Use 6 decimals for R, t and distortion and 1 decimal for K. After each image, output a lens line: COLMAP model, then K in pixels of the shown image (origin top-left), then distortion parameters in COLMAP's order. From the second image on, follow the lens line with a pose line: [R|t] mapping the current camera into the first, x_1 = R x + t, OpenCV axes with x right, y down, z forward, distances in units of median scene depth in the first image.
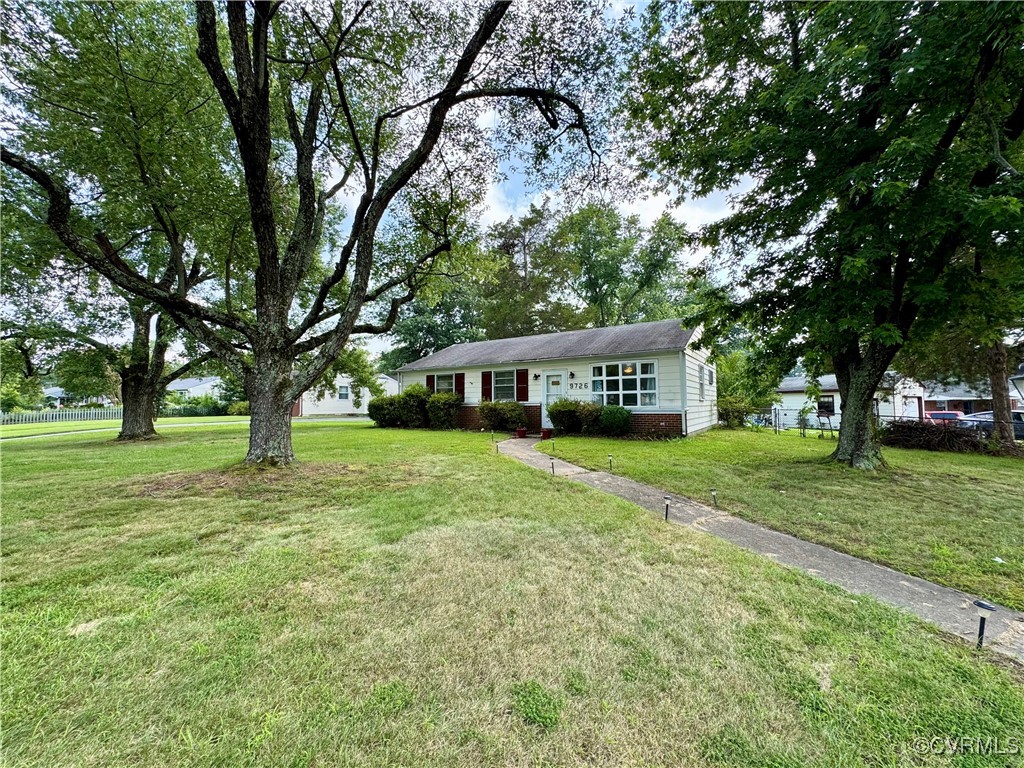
lens RADIAL K [[410.8, 0, 512.8], [0, 410.8, 376.5], [0, 0, 1]] dist [0.024155, -0.000012]
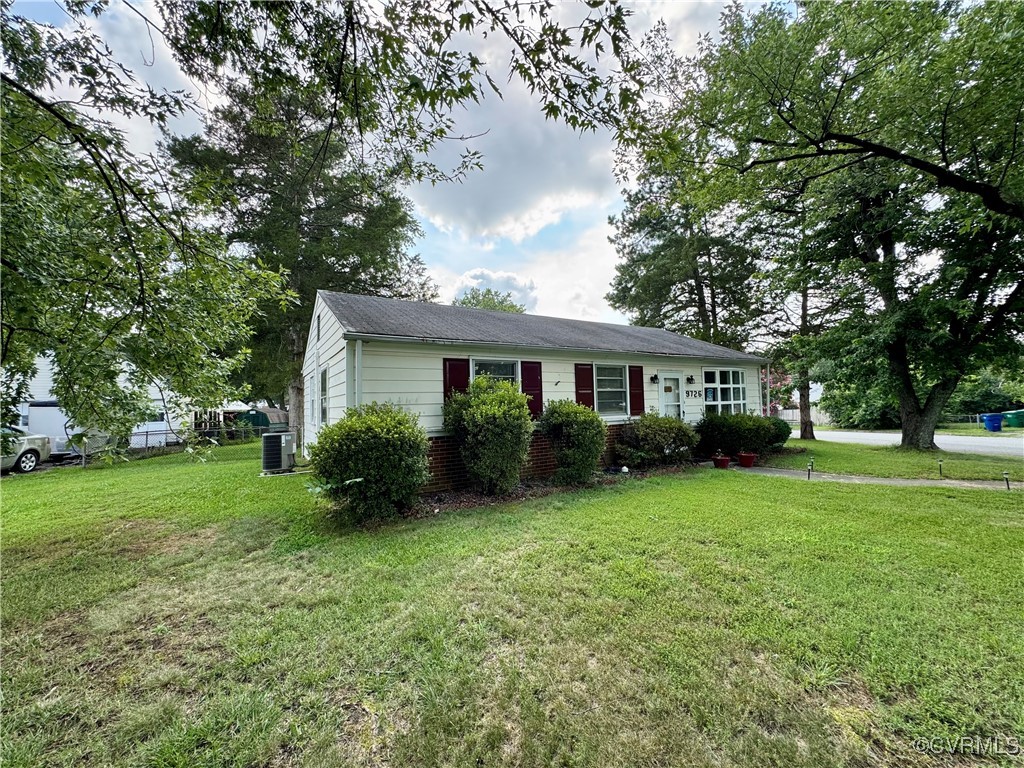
lens RADIAL K [[408.3, 0, 513.6], [0, 408.3, 383.8], [0, 0, 1]] dist [-0.002045, -0.000115]
pose [[0.426548, 0.041563, 0.903509, -0.762879], [-0.042207, 0.998770, -0.026020, 0.042081], [-0.903480, -0.027035, 0.427778, 1.080816]]
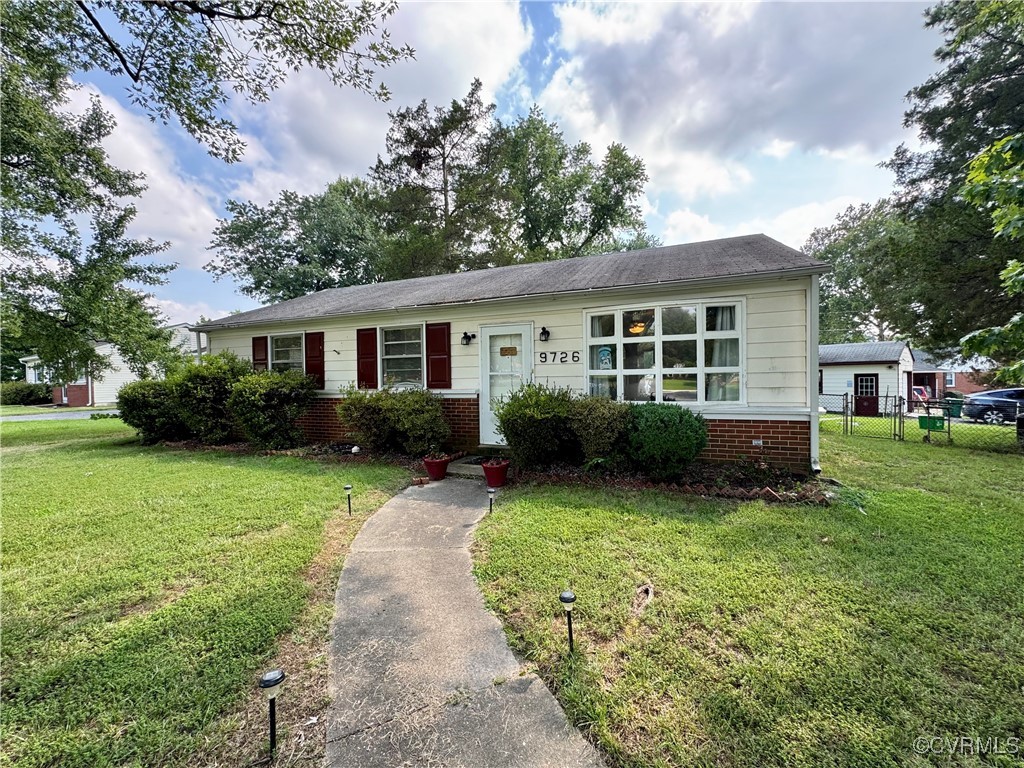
lens RADIAL K [[408.3, 0, 513.6], [0, 408.3, 383.8], [0, 0, 1]] dist [-0.002045, -0.000115]
pose [[0.981950, -0.011009, 0.188820, 0.022082], [-0.004661, 0.996593, 0.082341, 0.016345], [-0.189083, -0.081734, 0.978554, 0.607020]]
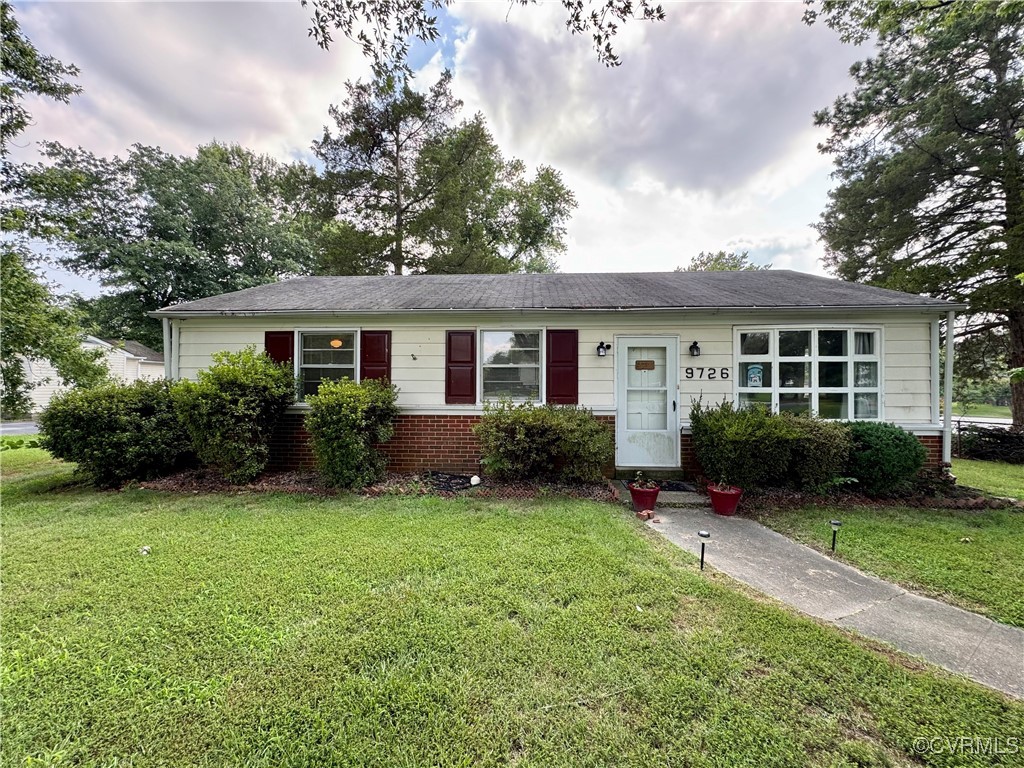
lens RADIAL K [[408.3, 0, 513.6], [0, 408.3, 383.8], [0, 0, 1]] dist [-0.002045, -0.000115]
pose [[0.867671, 0.015717, 0.496891, -0.278933], [-0.043864, 0.998022, 0.045029, 0.025814], [-0.495201, -0.060866, 0.866644, 0.787233]]
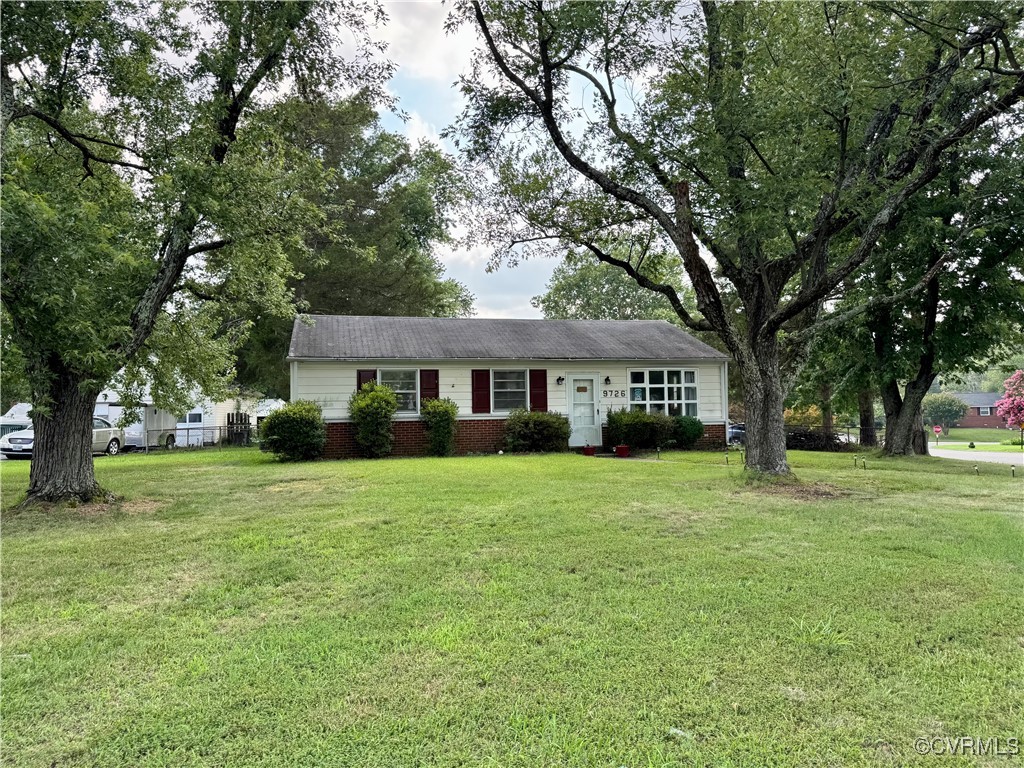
lens RADIAL K [[711.0, 0, 517.1], [0, 711.0, 381.6], [0, 0, 1]] dist [0.114821, -0.124309]
pose [[0.679832, 0.032606, 0.732643, -1.140370], [-0.037495, 0.999250, -0.009678, 0.022002], [-0.732409, -0.020891, 0.680545, 0.179714]]
